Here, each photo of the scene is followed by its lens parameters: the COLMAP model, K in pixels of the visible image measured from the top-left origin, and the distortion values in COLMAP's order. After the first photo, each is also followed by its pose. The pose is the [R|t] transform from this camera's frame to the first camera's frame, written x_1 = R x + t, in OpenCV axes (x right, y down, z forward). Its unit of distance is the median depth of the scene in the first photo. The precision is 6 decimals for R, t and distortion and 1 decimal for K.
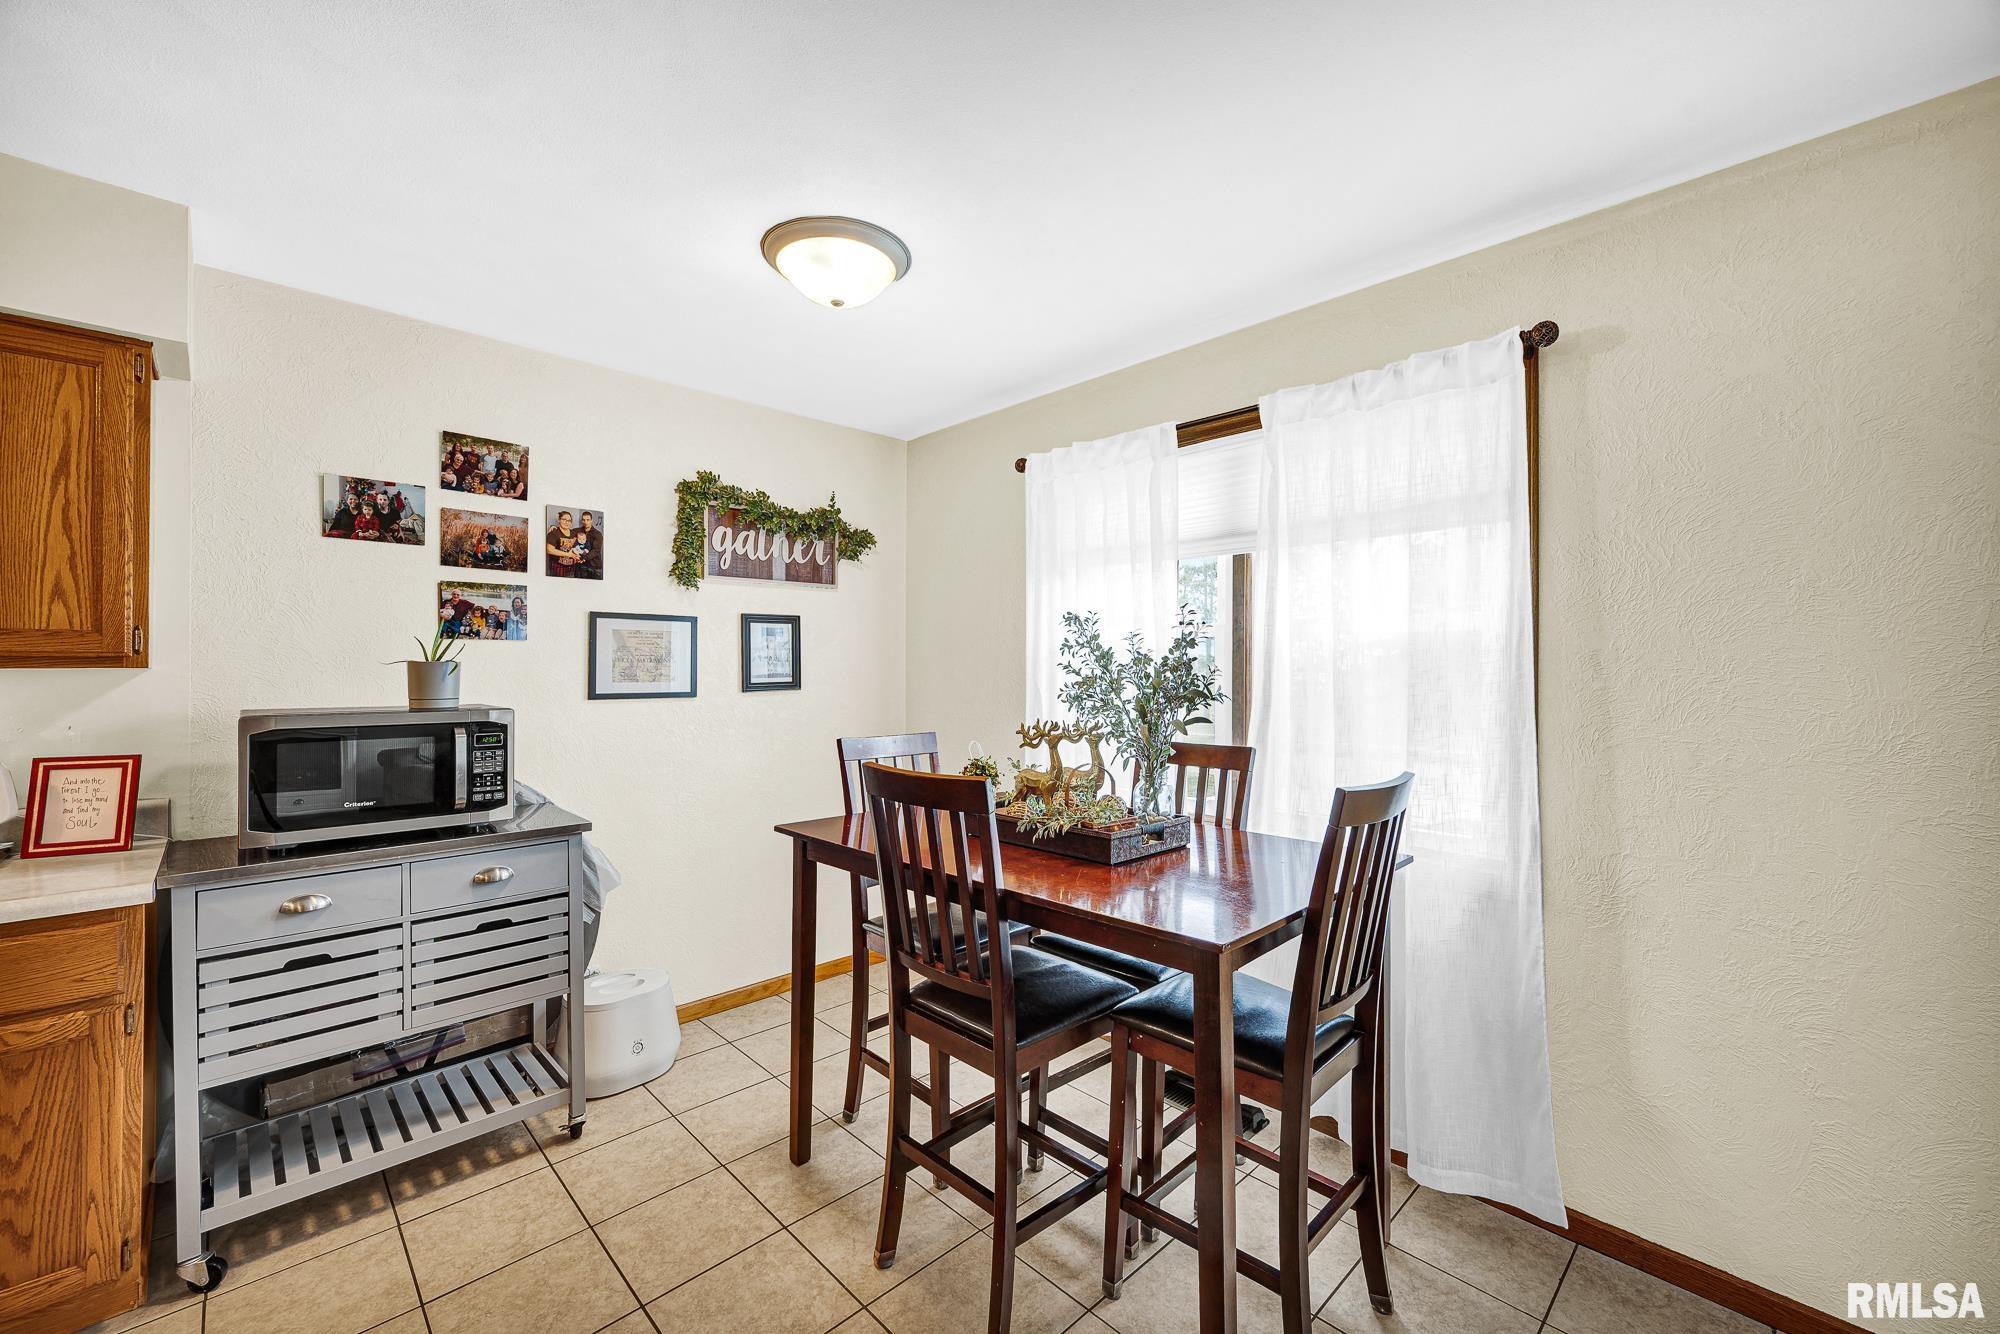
lens RADIAL K [[804.6, 0, 1011.6], [0, 804.6, 663.1], [0, 0, 1]] dist [-0.001189, 0.000919]
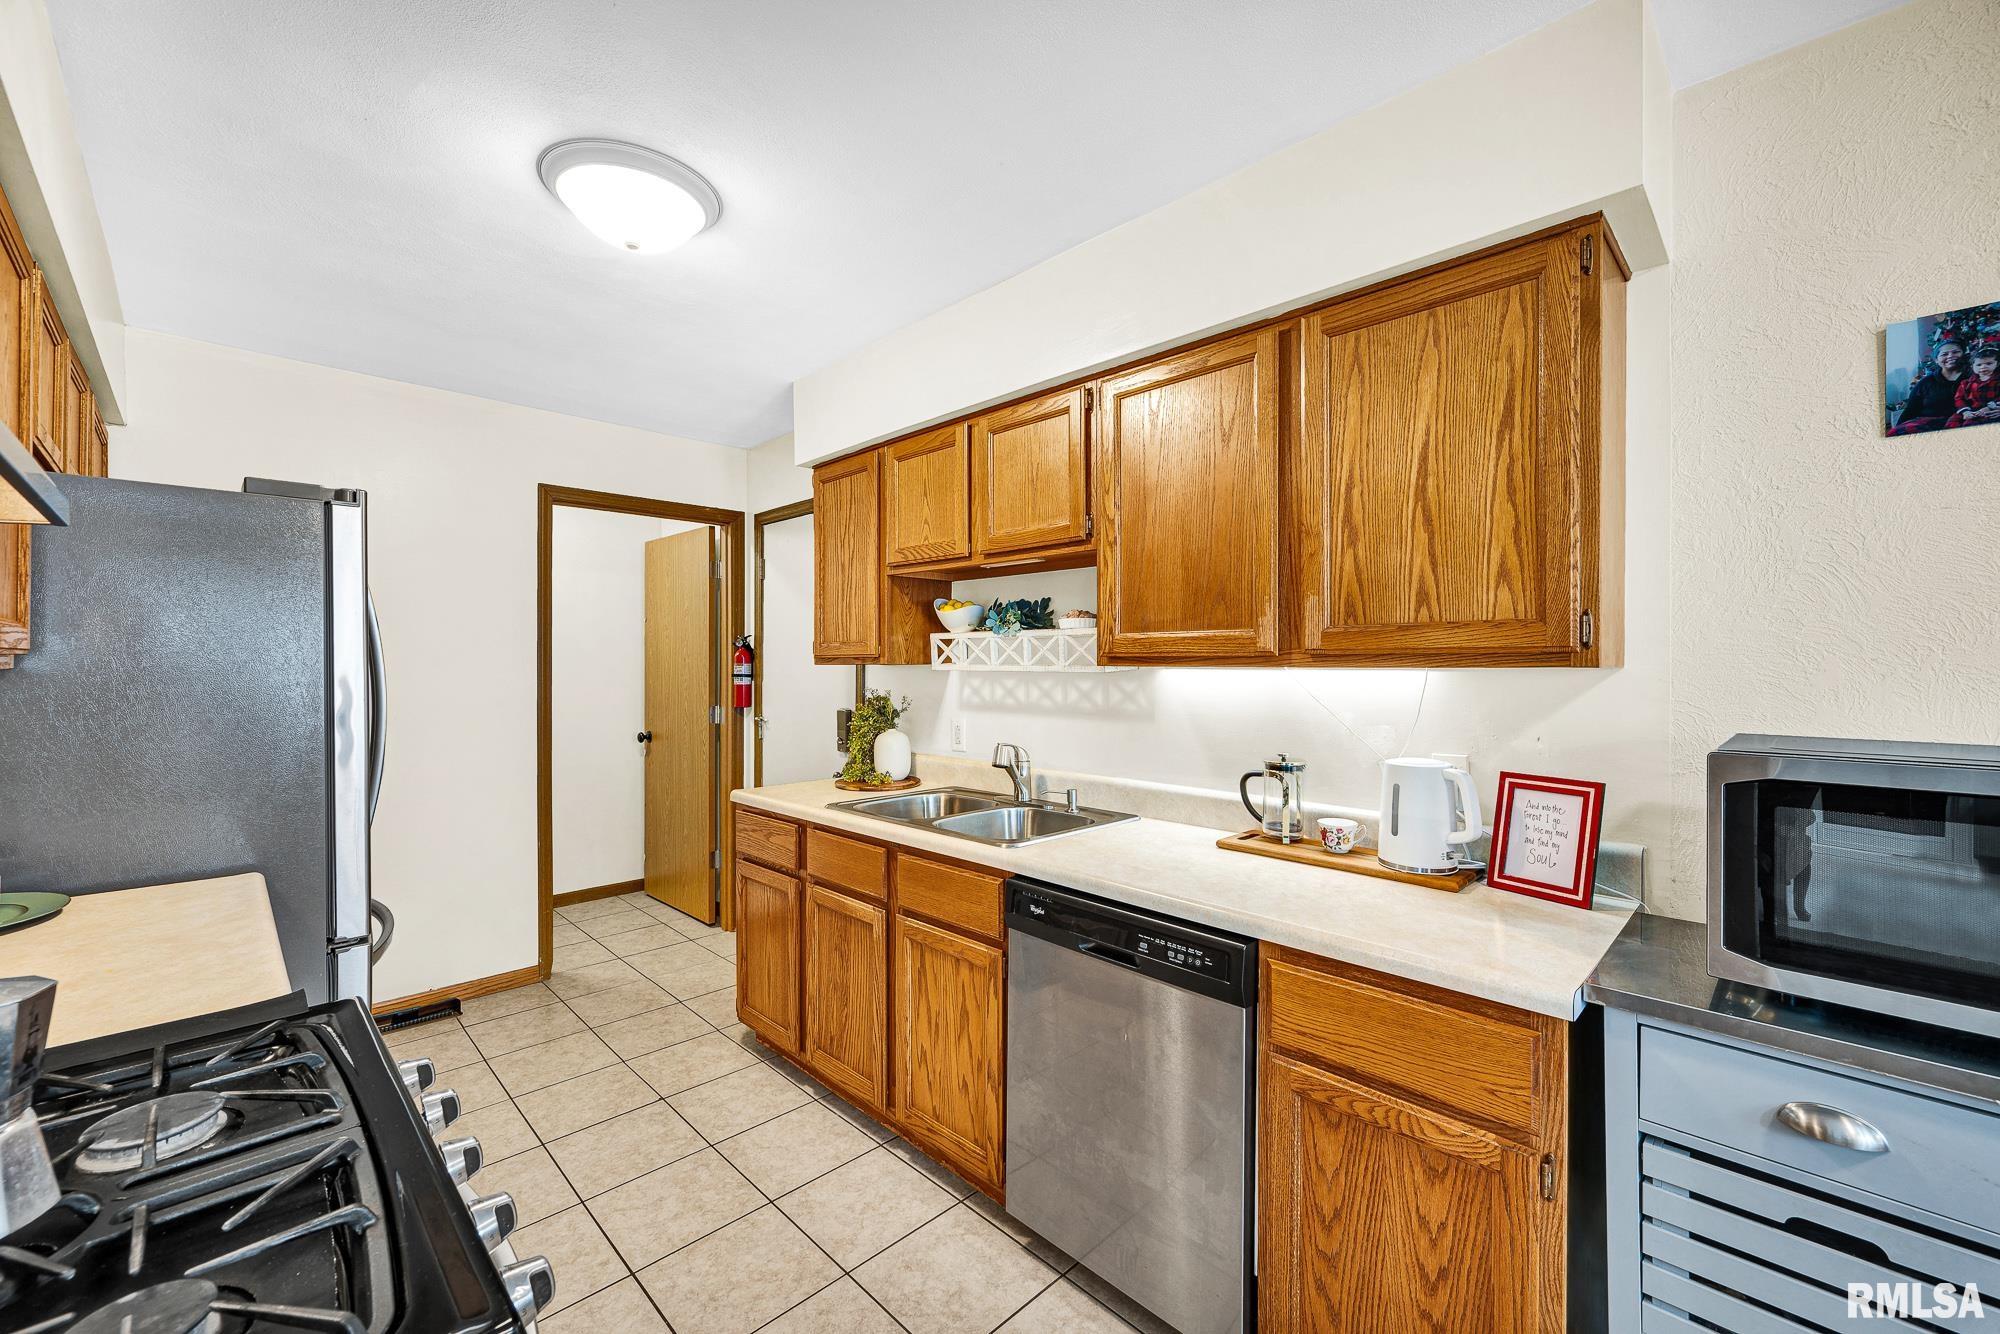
lens RADIAL K [[804.6, 0, 972.0], [0, 804.6, 663.8], [0, 0, 1]] dist [-0.001189, 0.000919]
pose [[-0.011193, -0.003377, -0.999932, -0.331113], [0.000014, 0.999994, -0.003377, 0.004962], [0.999937, -0.000052, -0.011192, 0.424958]]
